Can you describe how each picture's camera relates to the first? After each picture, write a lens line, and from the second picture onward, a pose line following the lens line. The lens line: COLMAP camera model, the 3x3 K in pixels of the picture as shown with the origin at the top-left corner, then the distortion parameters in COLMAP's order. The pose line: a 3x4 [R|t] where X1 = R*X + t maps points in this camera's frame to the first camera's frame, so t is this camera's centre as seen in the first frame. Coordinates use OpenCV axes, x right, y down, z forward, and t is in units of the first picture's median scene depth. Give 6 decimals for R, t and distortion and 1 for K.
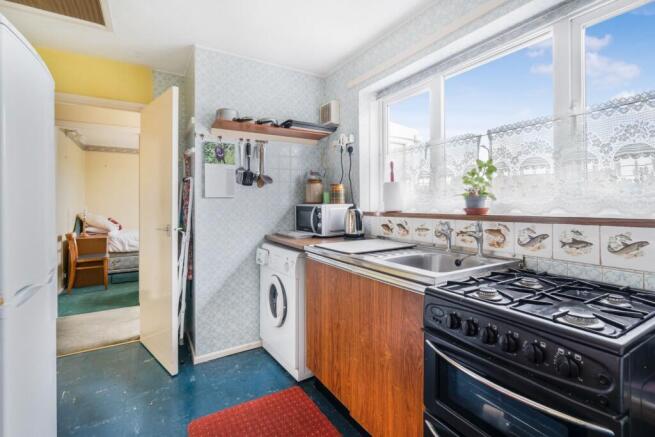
lens RADIAL K [[309.5, 0, 327.7], [0, 309.5, 207.7], [0, 0, 1]] dist [-0.000083, -0.000012]
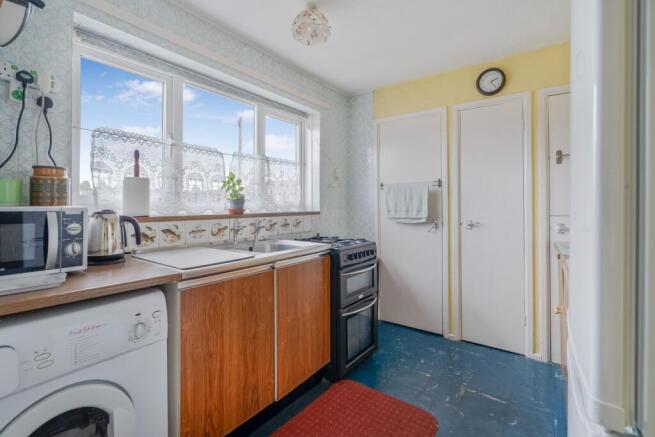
lens RADIAL K [[309.5, 0, 327.7], [0, 309.5, 207.7], [0, 0, 1]] dist [-0.000083, -0.000012]
pose [[-0.400543, -0.006092, 0.916258, -0.883521], [0.009526, 0.999896, 0.010813, -0.015176], [-0.916228, 0.013060, -0.400443, 1.130017]]
